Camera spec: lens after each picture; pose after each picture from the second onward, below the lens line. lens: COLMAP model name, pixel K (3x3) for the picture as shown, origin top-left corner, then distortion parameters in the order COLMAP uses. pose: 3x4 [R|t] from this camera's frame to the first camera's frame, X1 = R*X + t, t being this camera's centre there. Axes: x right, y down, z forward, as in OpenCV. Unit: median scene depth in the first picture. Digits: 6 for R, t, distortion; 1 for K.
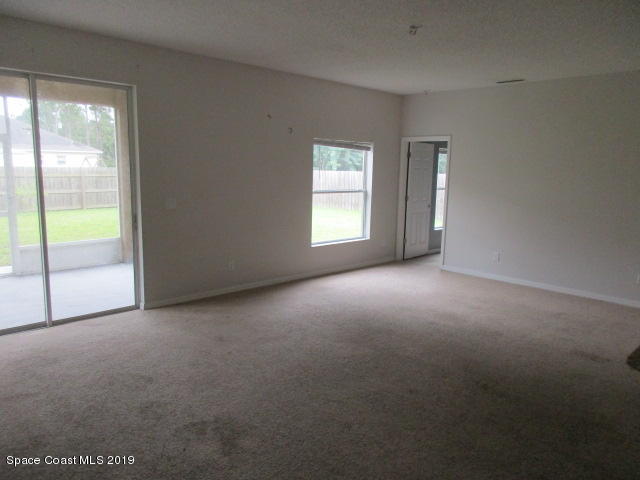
lens RADIAL K [[507.3, 0, 334.9], [0, 507.3, 228.5], [0, 0, 1]] dist [0.014797, 0.012877]
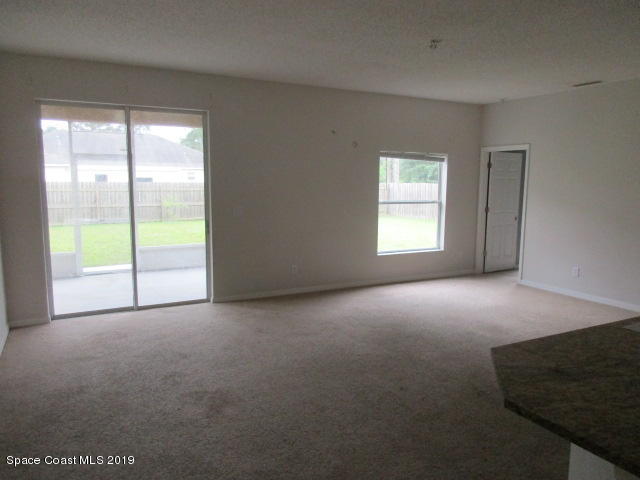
lens RADIAL K [[507.3, 0, 325.3], [0, 507.3, 238.1], [0, 0, 1]] dist [0.014797, 0.012877]
pose [[0.958464, 0.021062, -0.284434, 0.179501], [-0.023326, 0.999717, -0.004575, 0.009973], [0.284257, 0.011019, 0.958685, -0.035744]]
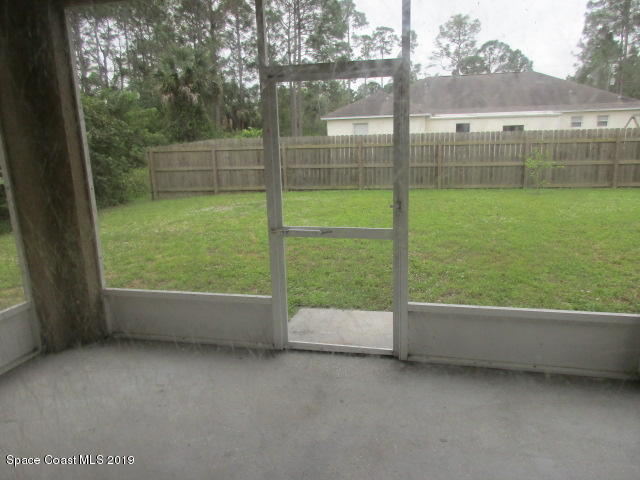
lens RADIAL K [[507.3, 0, 318.8], [0, 507.3, 236.0], [0, 0, 1]] dist [0.014797, 0.012877]
pose [[0.535912, 0.141605, -0.832314, -0.315886], [-0.069770, 0.989890, 0.123491, -0.091936], [0.841386, -0.008110, 0.540374, 0.781785]]
